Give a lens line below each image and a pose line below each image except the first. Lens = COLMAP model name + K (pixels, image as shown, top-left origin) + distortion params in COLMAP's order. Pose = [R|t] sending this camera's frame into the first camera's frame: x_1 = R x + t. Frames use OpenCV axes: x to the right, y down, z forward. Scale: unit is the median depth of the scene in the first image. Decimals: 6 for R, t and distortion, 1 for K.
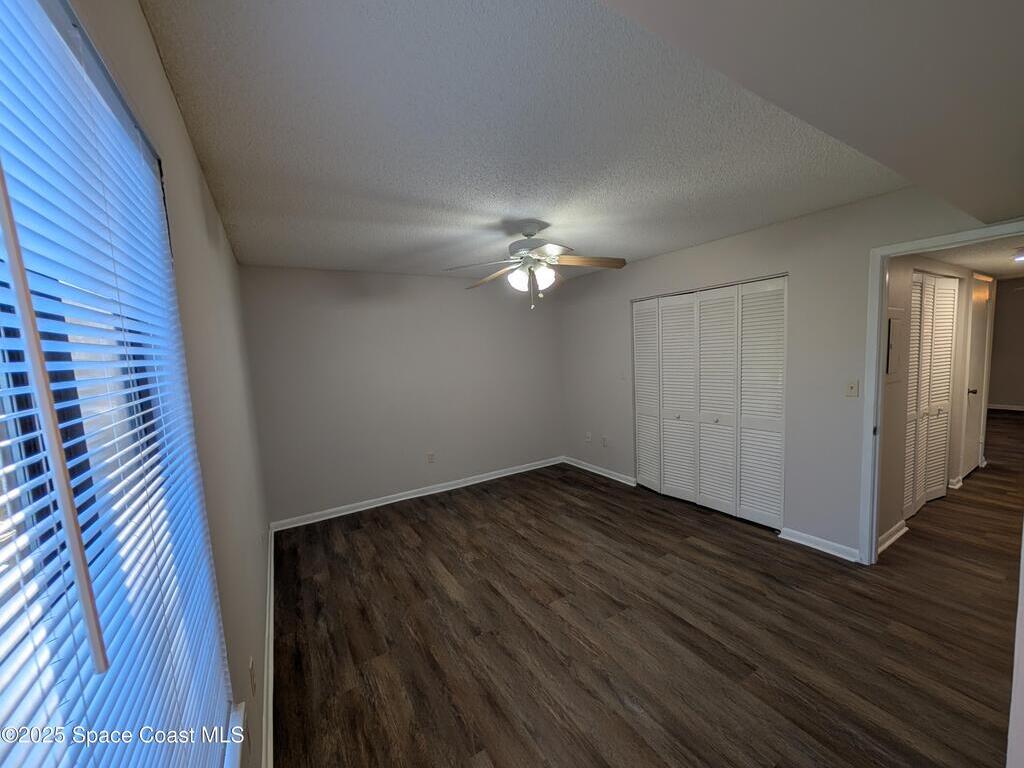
lens RADIAL K [[391.1, 0, 506.9], [0, 391.1, 386.1], [0, 0, 1]] dist [0.013878, 0.000728]
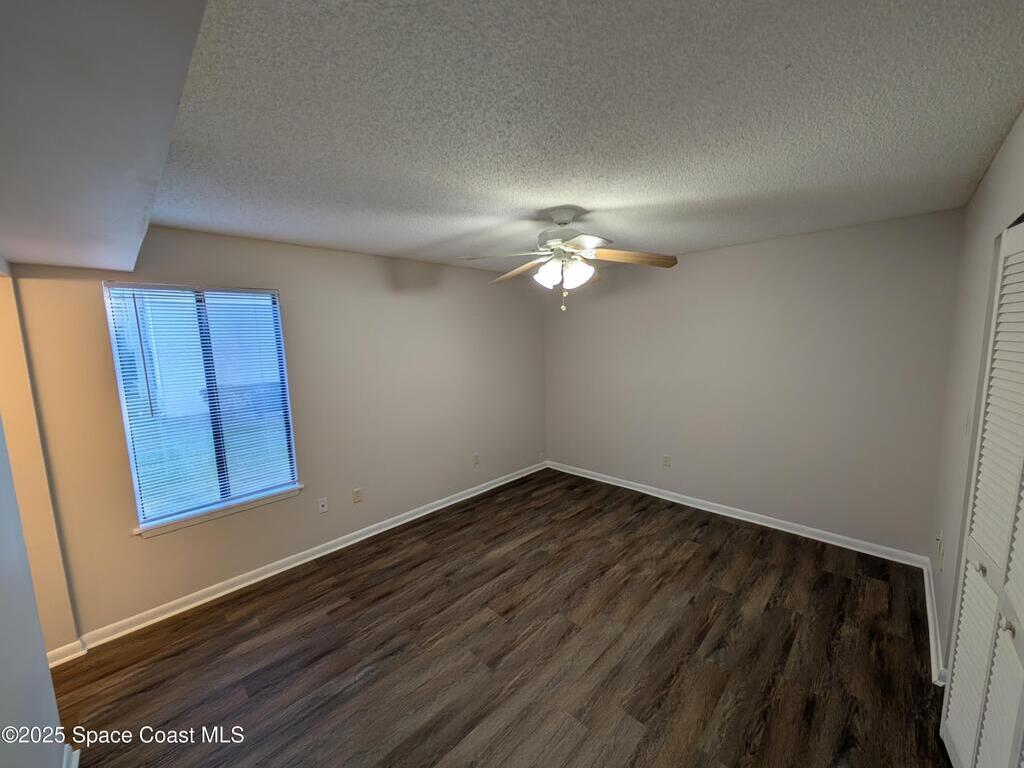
lens RADIAL K [[391.1, 0, 504.9], [0, 391.1, 389.9], [0, 0, 1]] dist [0.013878, 0.000728]
pose [[0.246474, 0.164545, -0.955079, 0.690750], [-0.068698, 0.985969, 0.152138, -0.103417], [0.966712, 0.028114, 0.254320, 0.540569]]
